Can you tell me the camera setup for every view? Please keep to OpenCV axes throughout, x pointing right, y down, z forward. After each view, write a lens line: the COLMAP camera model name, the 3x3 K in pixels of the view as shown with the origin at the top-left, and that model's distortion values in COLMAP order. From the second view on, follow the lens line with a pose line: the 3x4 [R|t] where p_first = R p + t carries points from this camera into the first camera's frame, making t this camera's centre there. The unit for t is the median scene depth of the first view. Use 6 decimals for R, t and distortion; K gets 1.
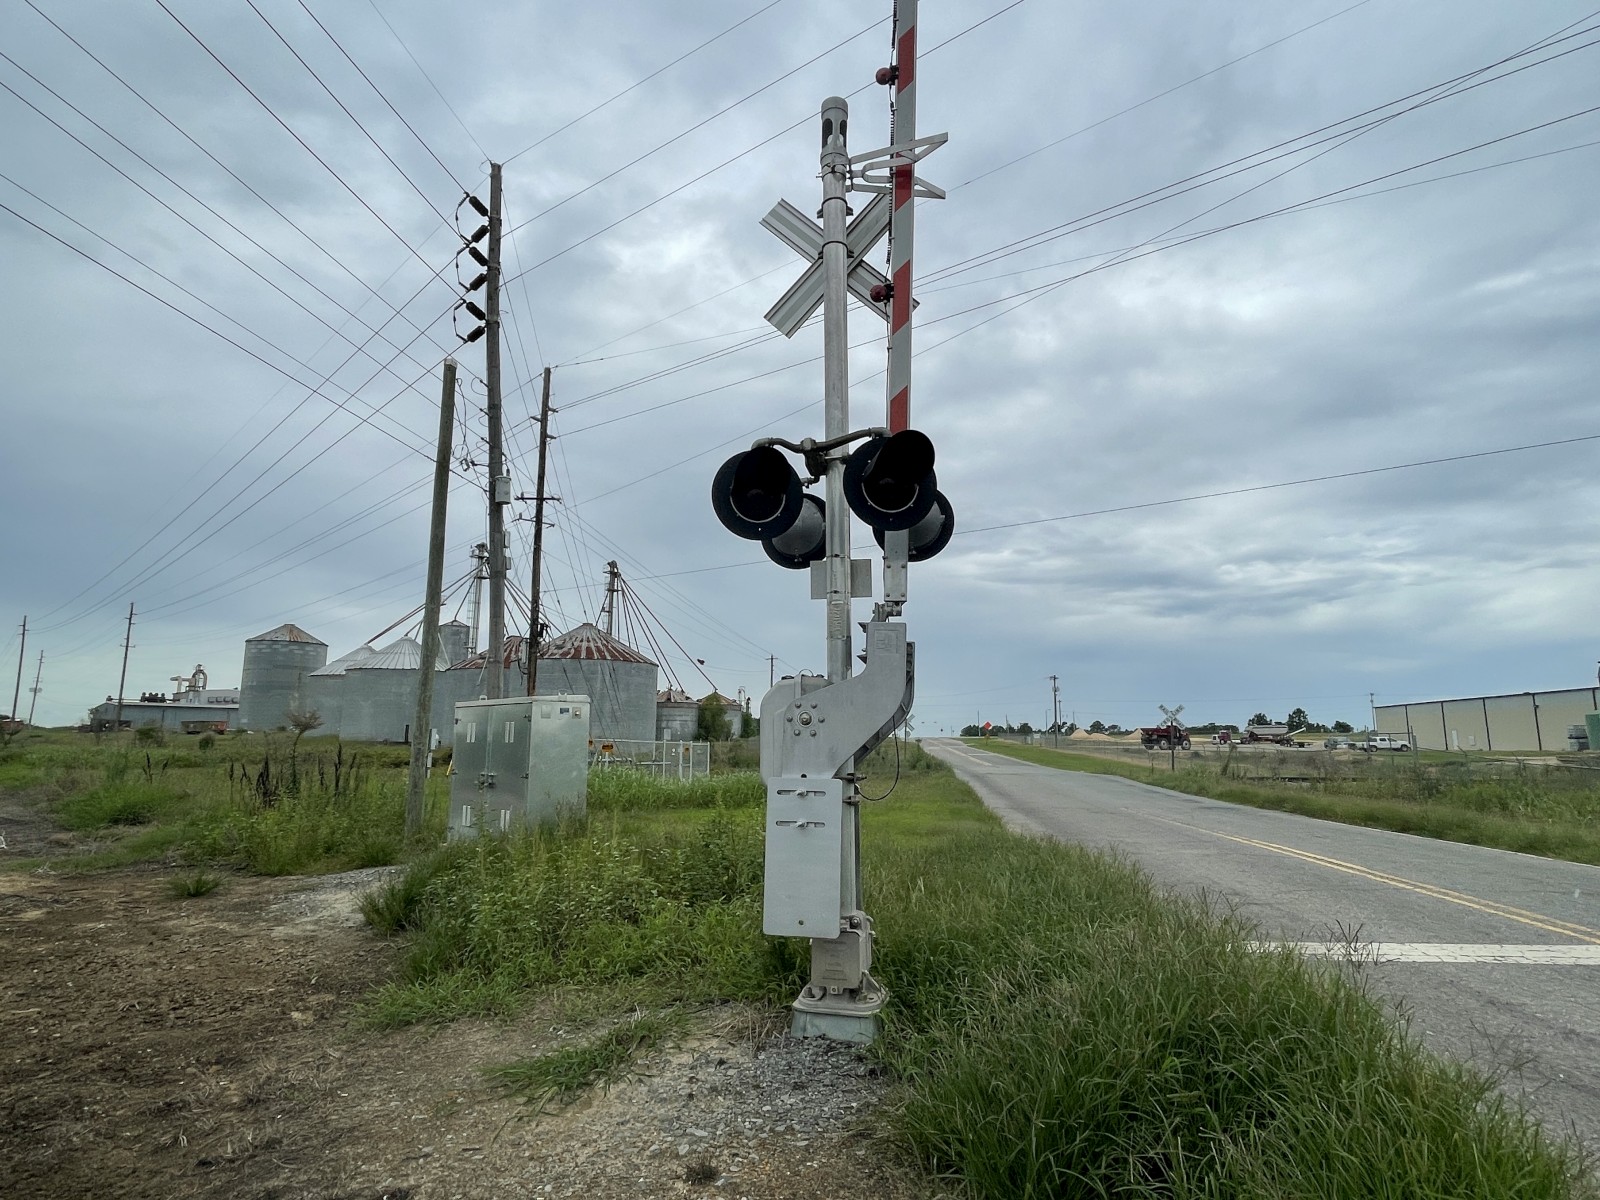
lens RADIAL K [[869.4, 0, 799.9], [0, 869.4, 607.1], [0, 0, 1]] dist [0.003024, -0.002263]
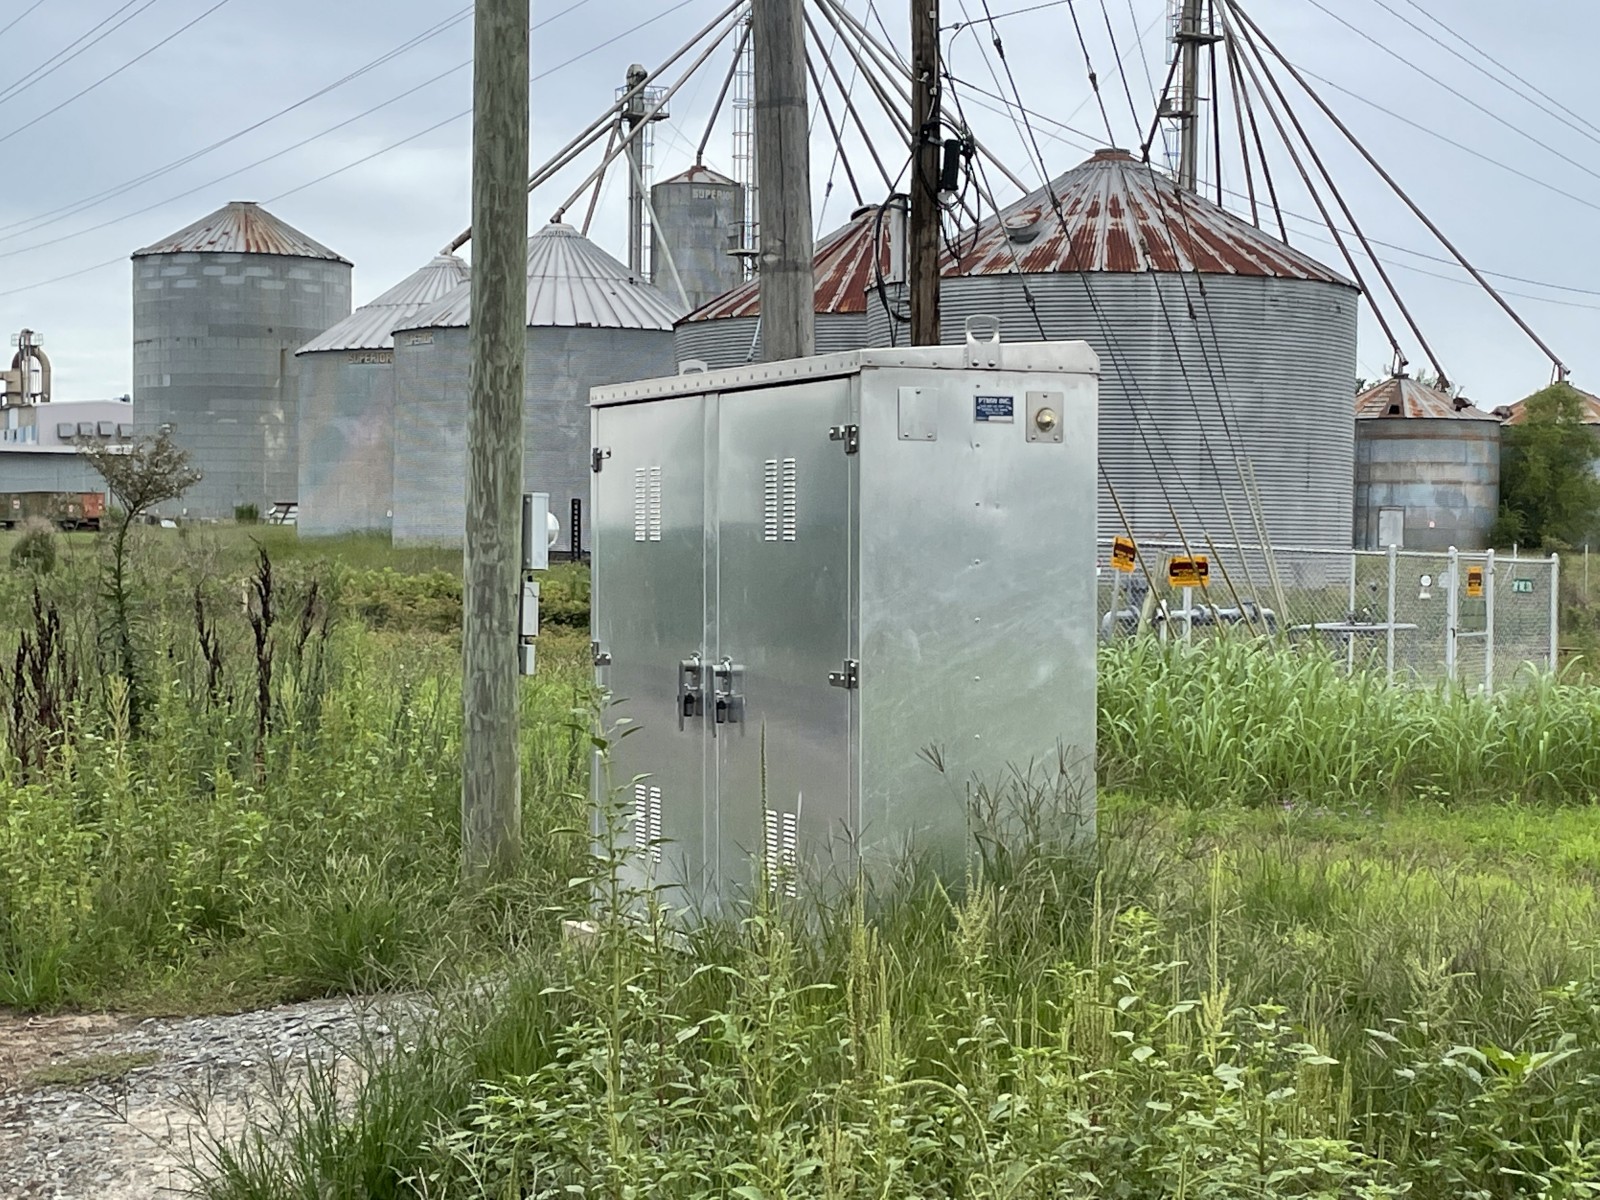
lens RADIAL K [[2901.1, 0, 812.4], [0, 2901.1, 601.0], [0, 0, 1]] dist [0.087745, 0.000000]
pose [[0.941051, 0.007614, -0.338180, -0.036897], [0.049565, 0.985852, 0.160120, 0.031083], [0.334615, -0.167443, 0.927360, 0.180266]]
